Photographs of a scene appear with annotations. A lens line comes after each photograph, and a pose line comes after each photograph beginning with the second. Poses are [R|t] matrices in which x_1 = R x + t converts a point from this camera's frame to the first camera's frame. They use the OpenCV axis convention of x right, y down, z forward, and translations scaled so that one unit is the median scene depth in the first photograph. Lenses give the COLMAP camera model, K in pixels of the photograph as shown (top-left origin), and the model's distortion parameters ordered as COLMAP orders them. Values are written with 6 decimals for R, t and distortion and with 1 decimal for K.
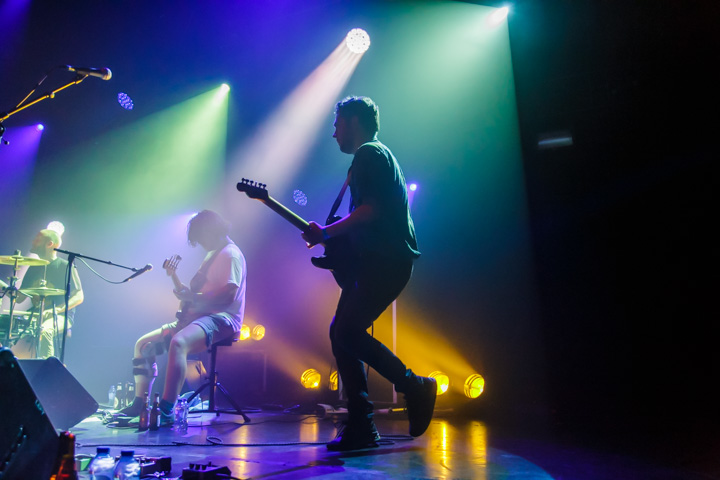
lens RADIAL K [[649.4, 0, 363.8], [0, 649.4, 247.0], [0, 0, 1]] dist [0.002381, 0.000239]
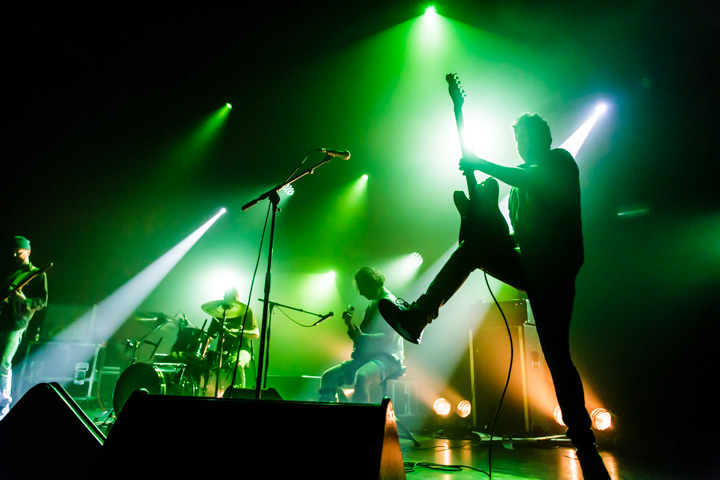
lens RADIAL K [[475.3, 0, 360.0], [0, 475.3, 240.0], [0, 0, 1]] dist [0.007577, 0.002724]
pose [[0.993391, -0.014166, -0.113898, -0.168865], [-0.000048, 0.992302, -0.123838, 0.003388], [0.114776, 0.123025, 0.985744, 0.081789]]
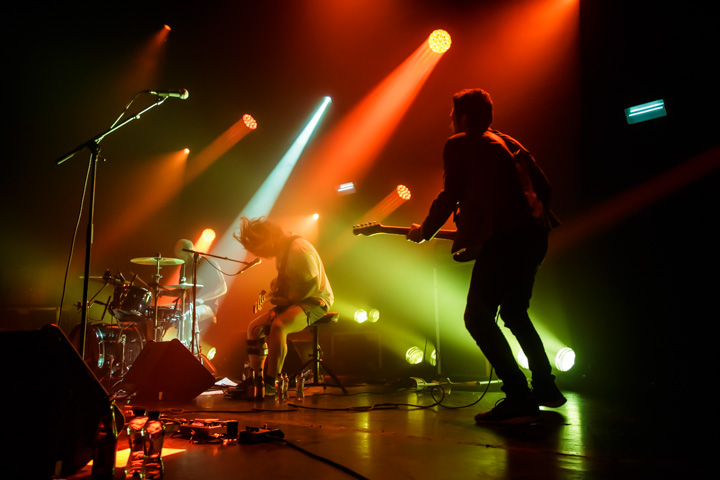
lens RADIAL K [[585.3, 0, 360.0], [0, 585.3, 240.0], [0, 0, 1]] dist [0.036871, -0.001216]
pose [[0.972139, -0.062945, -0.225797, 0.083712], [0.062633, 0.998000, -0.008551, 0.015328], [0.225884, -0.005829, 0.974137, 0.025328]]
